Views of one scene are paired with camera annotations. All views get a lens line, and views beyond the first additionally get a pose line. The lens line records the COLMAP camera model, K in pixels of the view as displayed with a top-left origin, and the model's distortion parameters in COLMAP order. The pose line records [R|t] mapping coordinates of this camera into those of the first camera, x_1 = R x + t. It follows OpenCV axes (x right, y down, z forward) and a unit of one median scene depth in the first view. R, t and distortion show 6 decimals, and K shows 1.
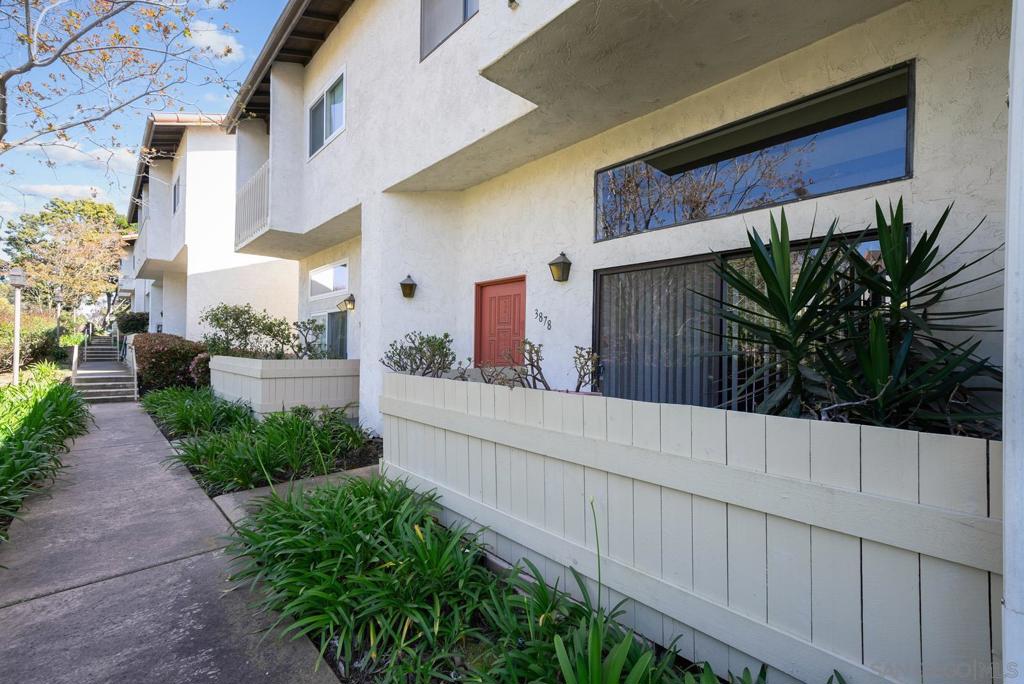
lens RADIAL K [[446.7, 0, 511.7], [0, 446.7, 343.4], [0, 0, 1]] dist [-0.001251, 0.000026]
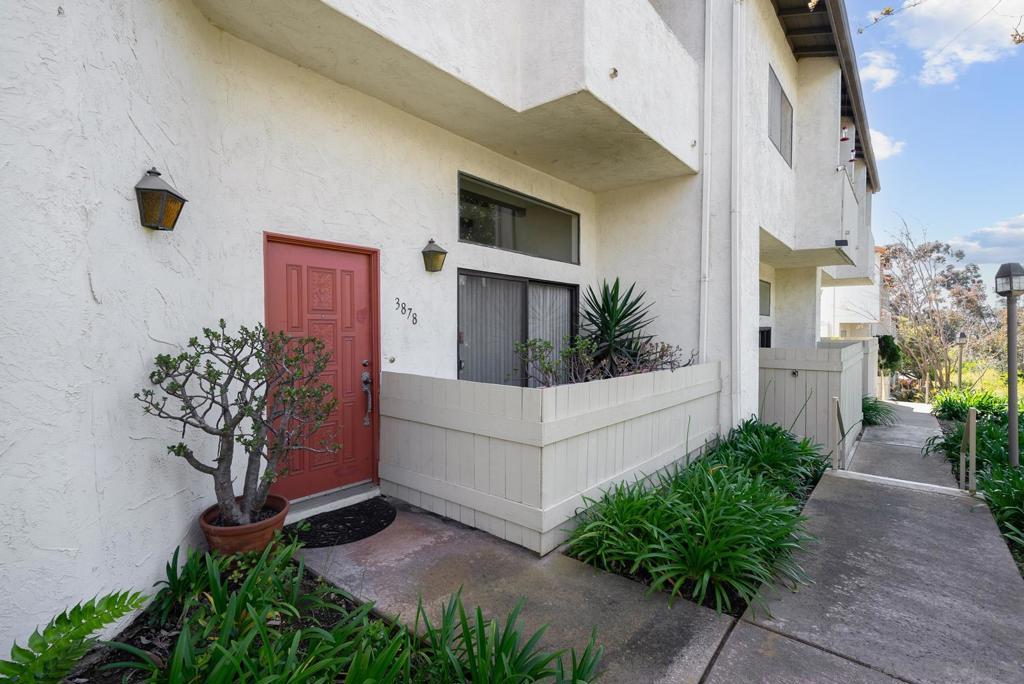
lens RADIAL K [[472.6, 0, 511.8], [0, 472.6, 338.3], [0, 0, 1]] dist [-0.001606, -0.000323]
pose [[-0.131724, -0.025480, 0.990959, -0.952039], [-0.011365, 0.999643, 0.024193, -0.031722], [-0.991221, -0.008075, -0.131967, 1.067190]]
